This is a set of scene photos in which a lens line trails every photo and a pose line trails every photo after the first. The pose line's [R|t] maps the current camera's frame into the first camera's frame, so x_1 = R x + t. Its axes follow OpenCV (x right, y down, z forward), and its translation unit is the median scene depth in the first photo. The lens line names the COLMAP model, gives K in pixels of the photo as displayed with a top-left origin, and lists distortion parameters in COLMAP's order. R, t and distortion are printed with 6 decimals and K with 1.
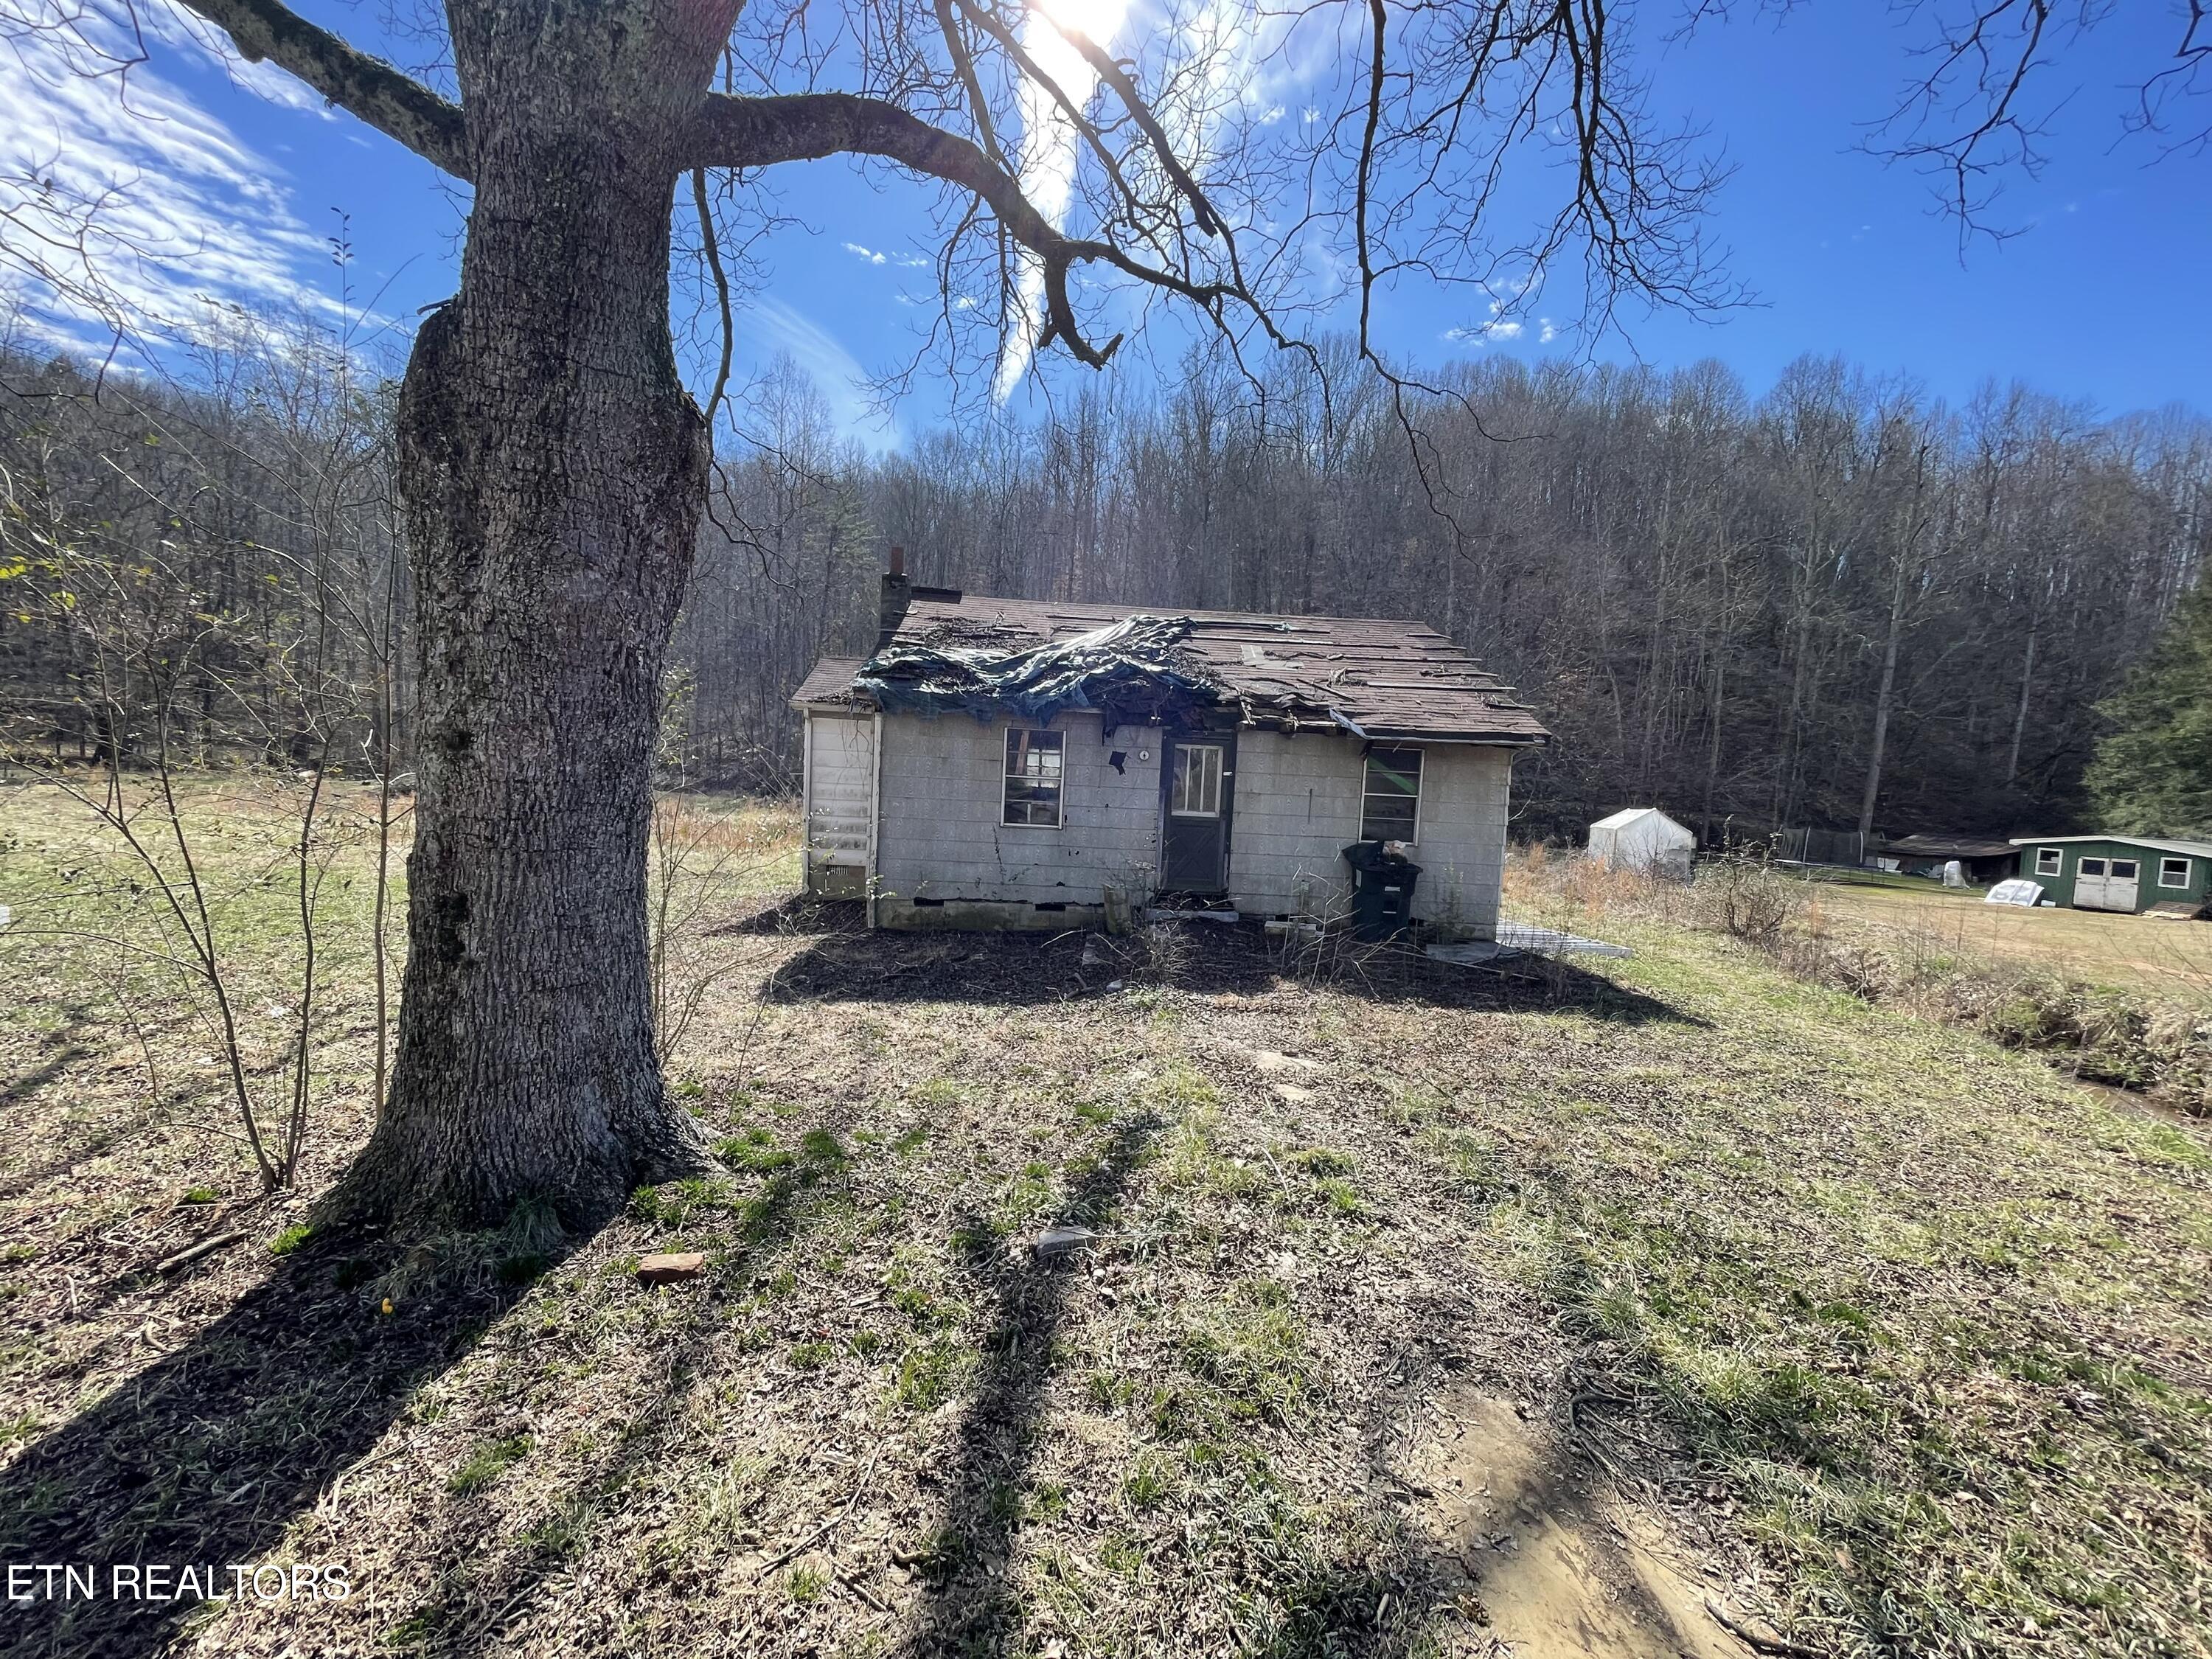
lens RADIAL K [[883.1, 0, 1096.0], [0, 883.1, 832.9], [0, 0, 1]] dist [-0.003971, 0.000925]
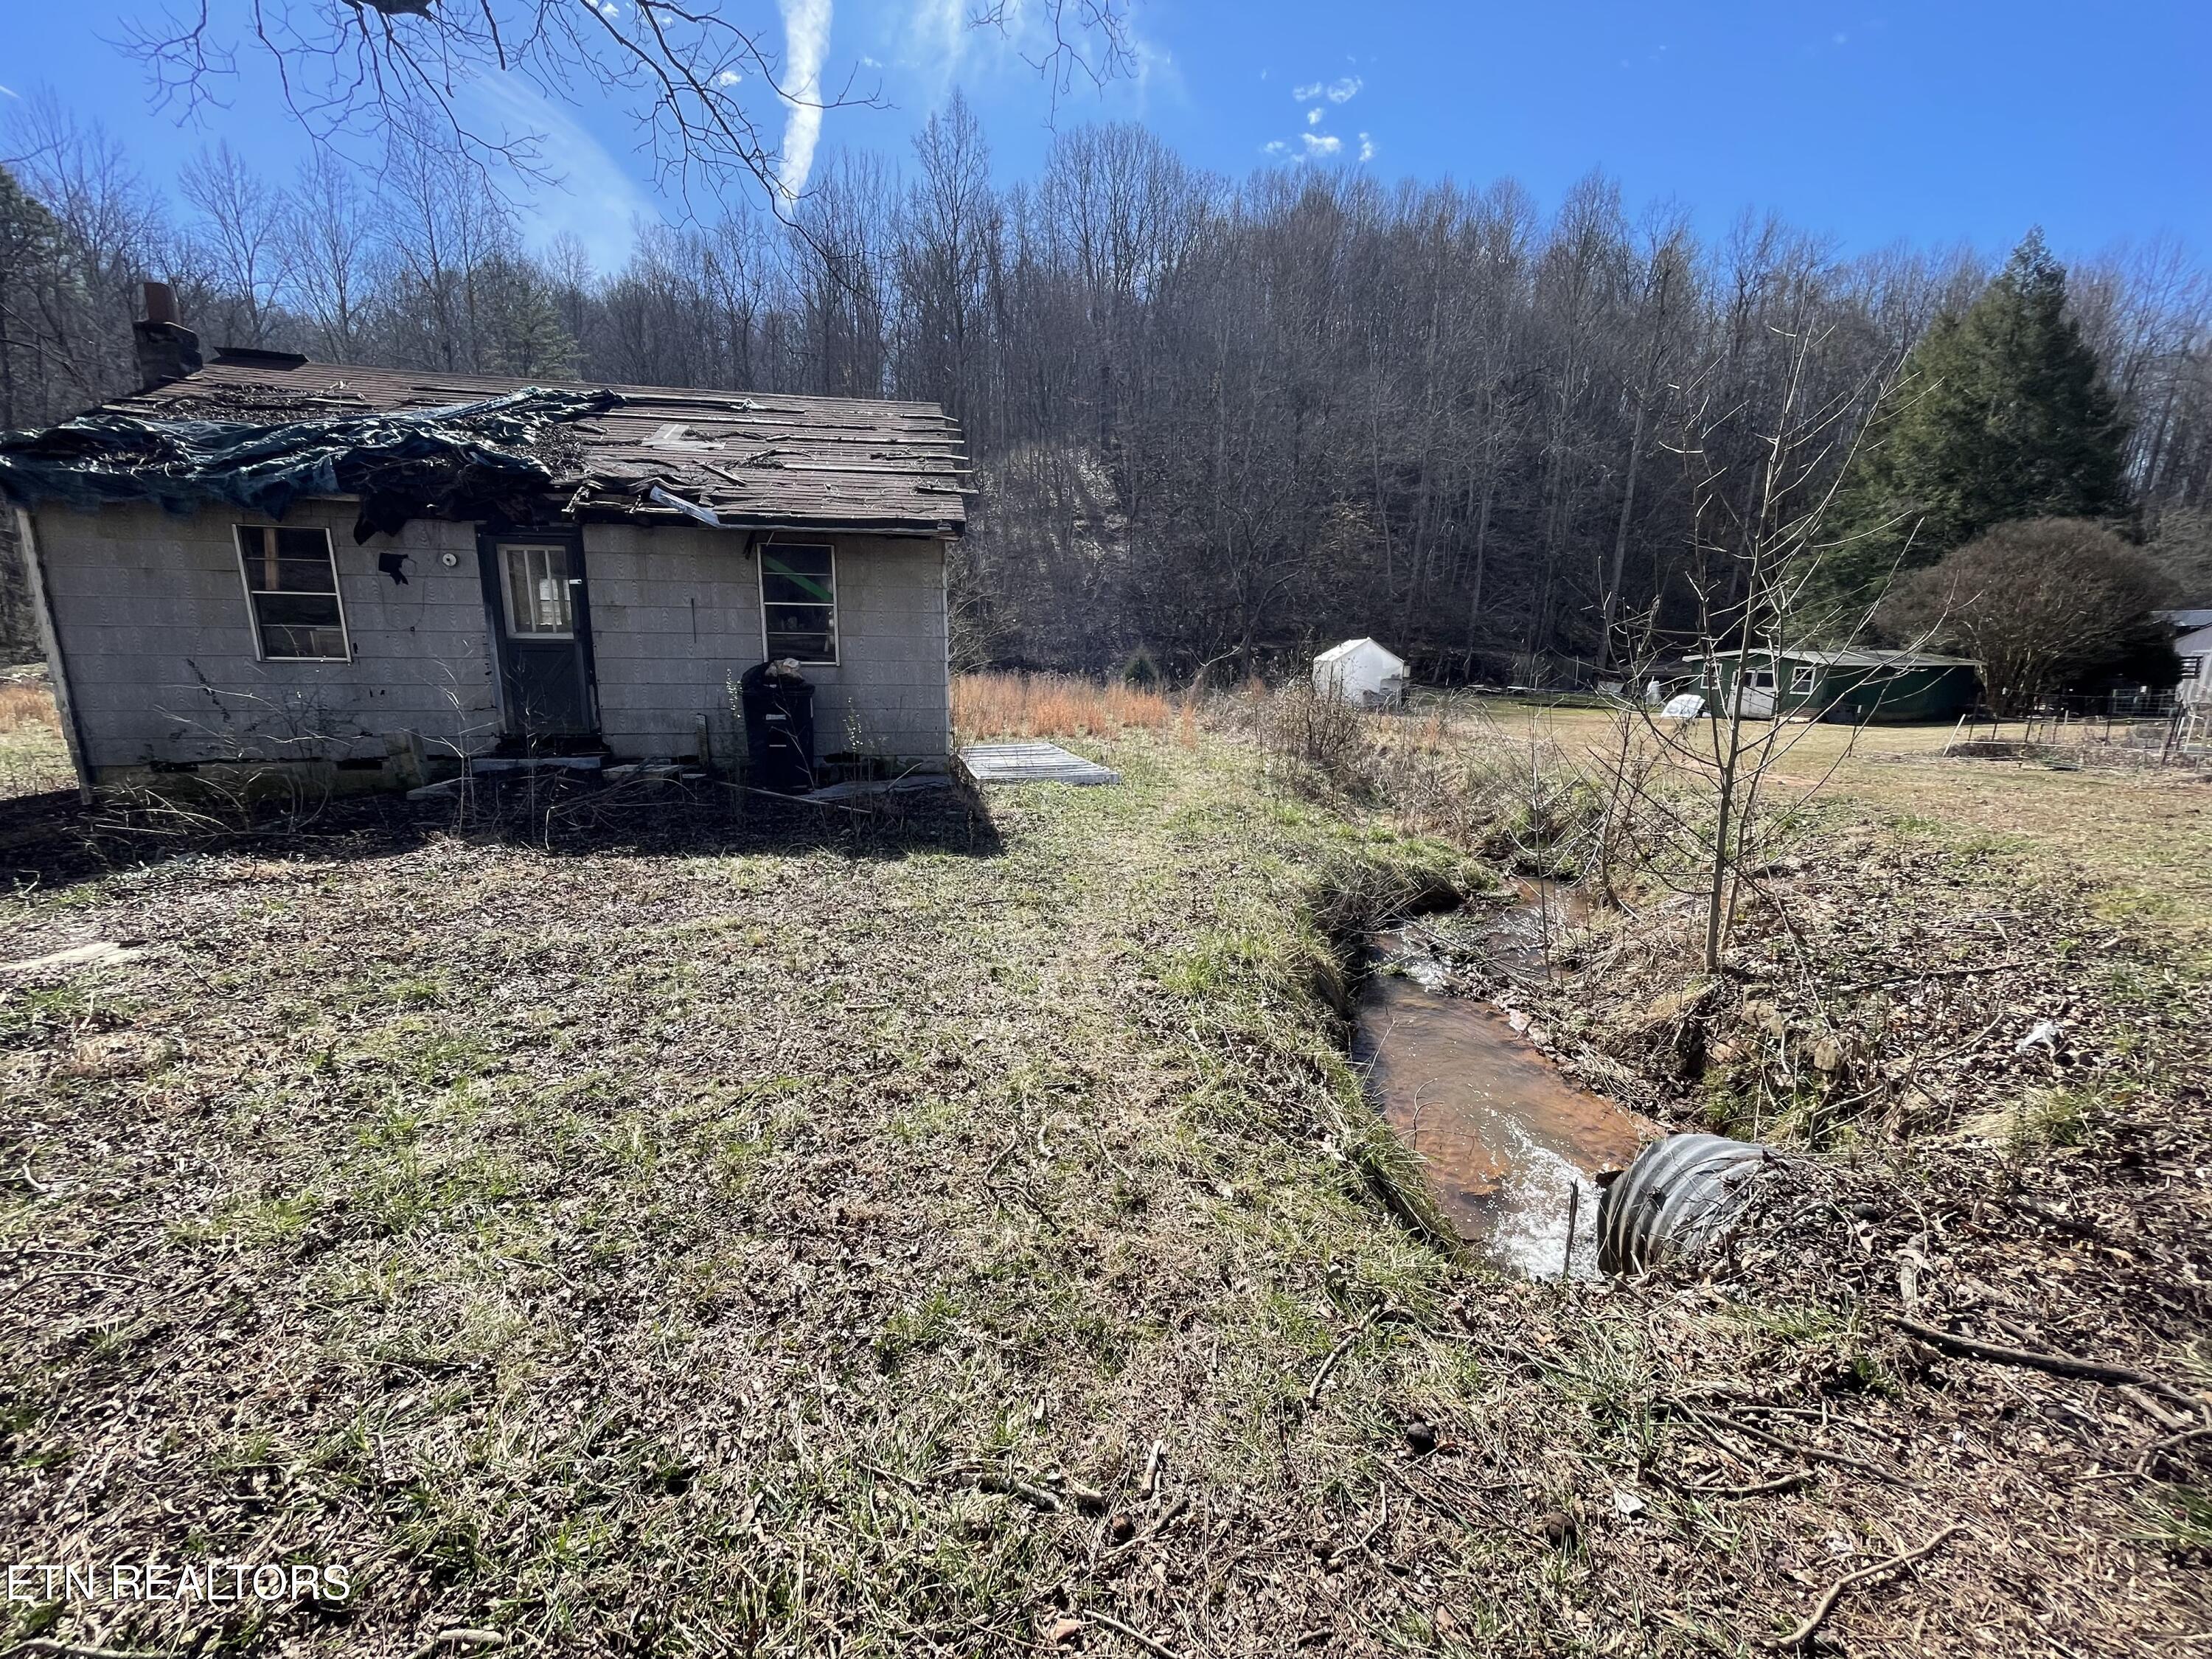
lens RADIAL K [[883.1, 0, 1108.6], [0, 883.1, 825.0], [0, 0, 1]] dist [-0.003971, 0.000925]
pose [[0.985625, -0.069559, 0.153967, 0.640591], [0.046783, 0.988046, 0.146892, 0.071912], [-0.162344, -0.137577, 0.977096, 0.169928]]
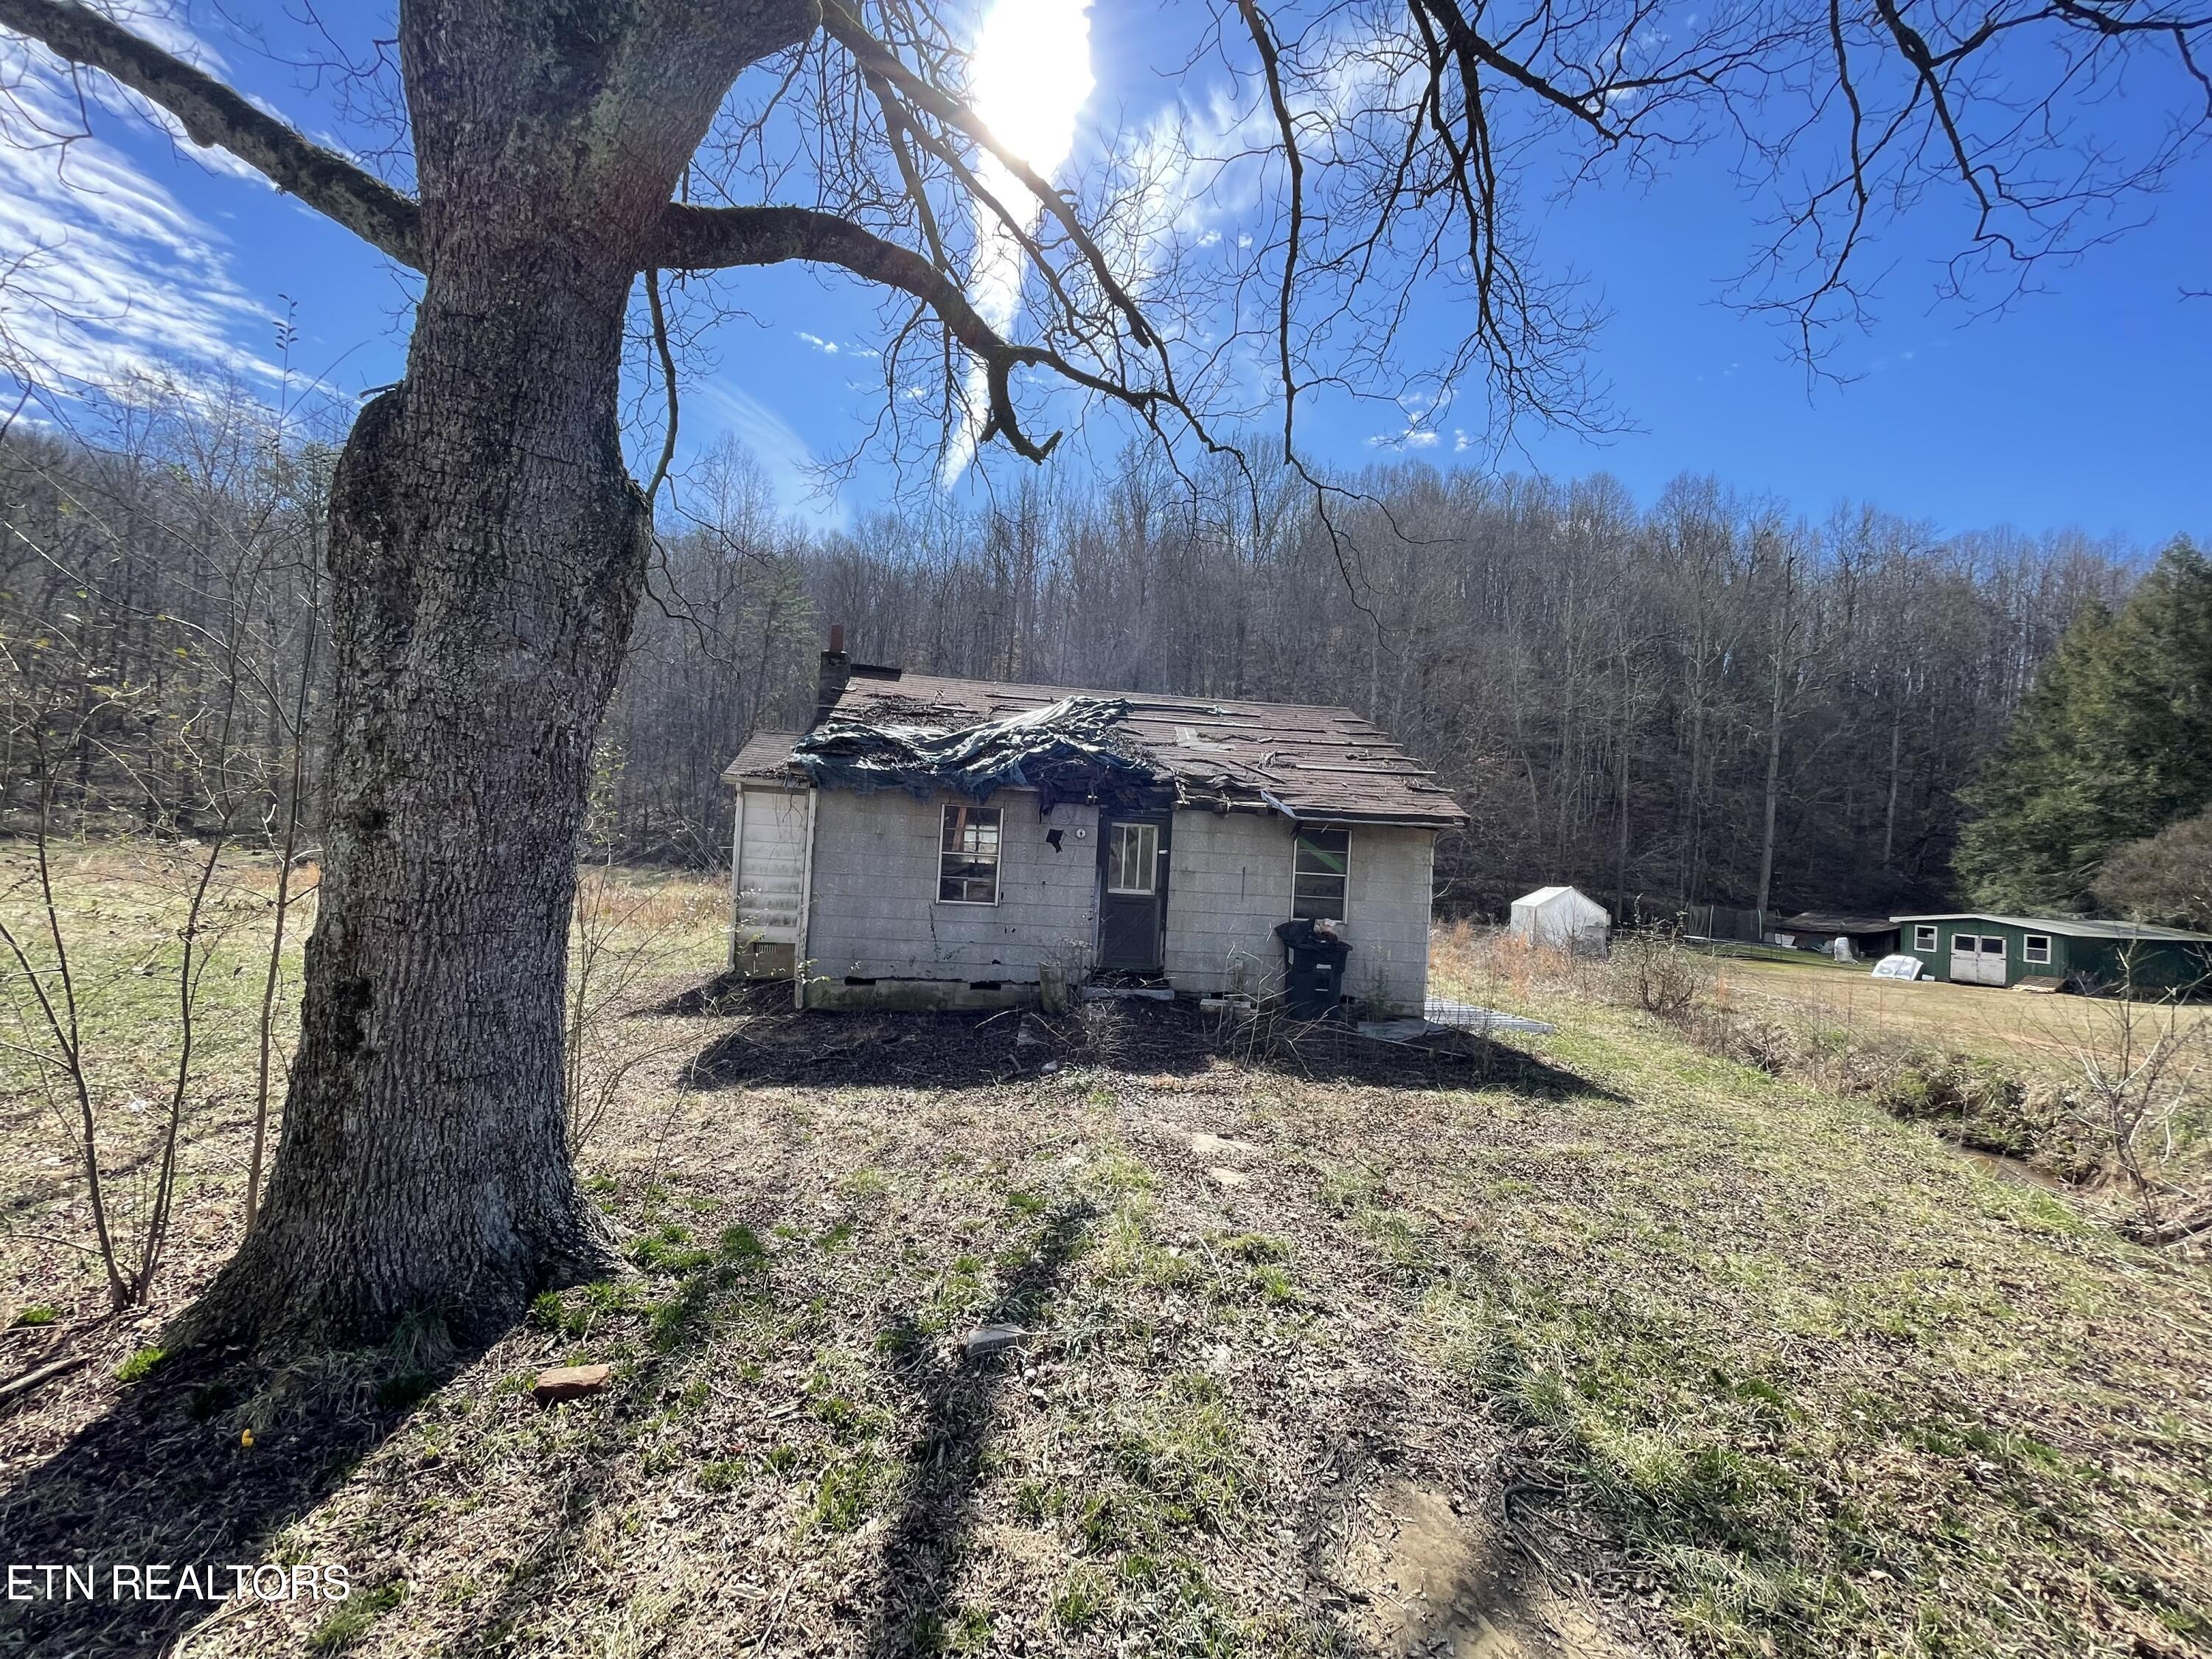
lens RADIAL K [[883.1, 0, 1094.4], [0, 883.1, 832.8], [0, 0, 1]] dist [-0.003971, 0.000925]
pose [[0.997583, 0.008673, 0.068945, 0.000794], [-0.002826, 0.996423, -0.084452, -0.004476], [-0.069431, 0.084053, 0.994039, -0.007152]]
